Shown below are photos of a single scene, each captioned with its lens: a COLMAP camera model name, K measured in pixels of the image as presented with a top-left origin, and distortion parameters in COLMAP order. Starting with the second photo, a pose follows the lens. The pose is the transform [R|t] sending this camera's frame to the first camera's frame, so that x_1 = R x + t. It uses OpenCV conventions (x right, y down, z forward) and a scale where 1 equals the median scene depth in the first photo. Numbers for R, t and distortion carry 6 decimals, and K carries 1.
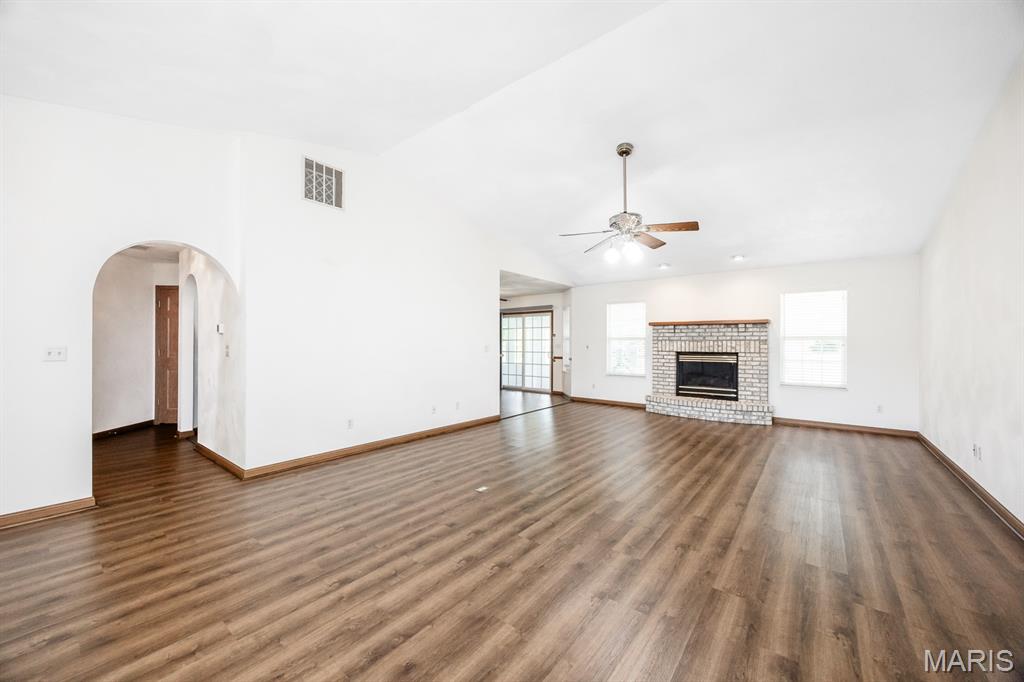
lens RADIAL K [[396.0, 0, 528.0], [0, 396.0, 330.5], [0, 0, 1]] dist [-0.001845, 0.001056]
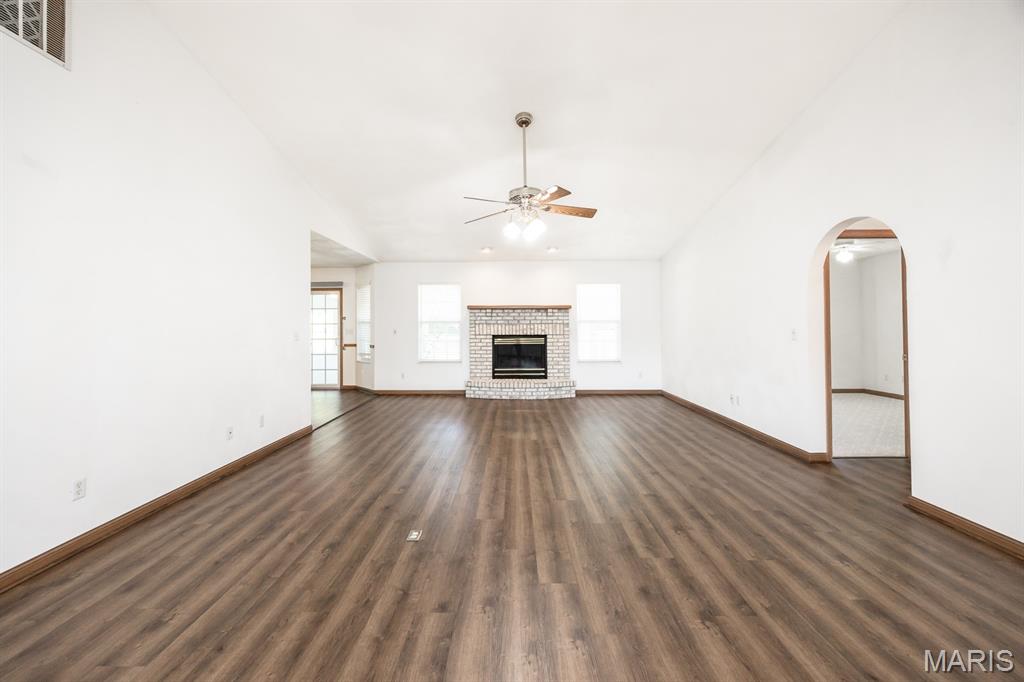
lens RADIAL K [[396.0, 0, 514.9], [0, 396.0, 312.1], [0, 0, 1]] dist [-0.001845, 0.001056]
pose [[0.796543, 0.014938, 0.604398, -0.222115], [-0.011448, 0.999888, -0.009625, 0.004097], [-0.604474, 0.000748, 0.796625, 0.181095]]
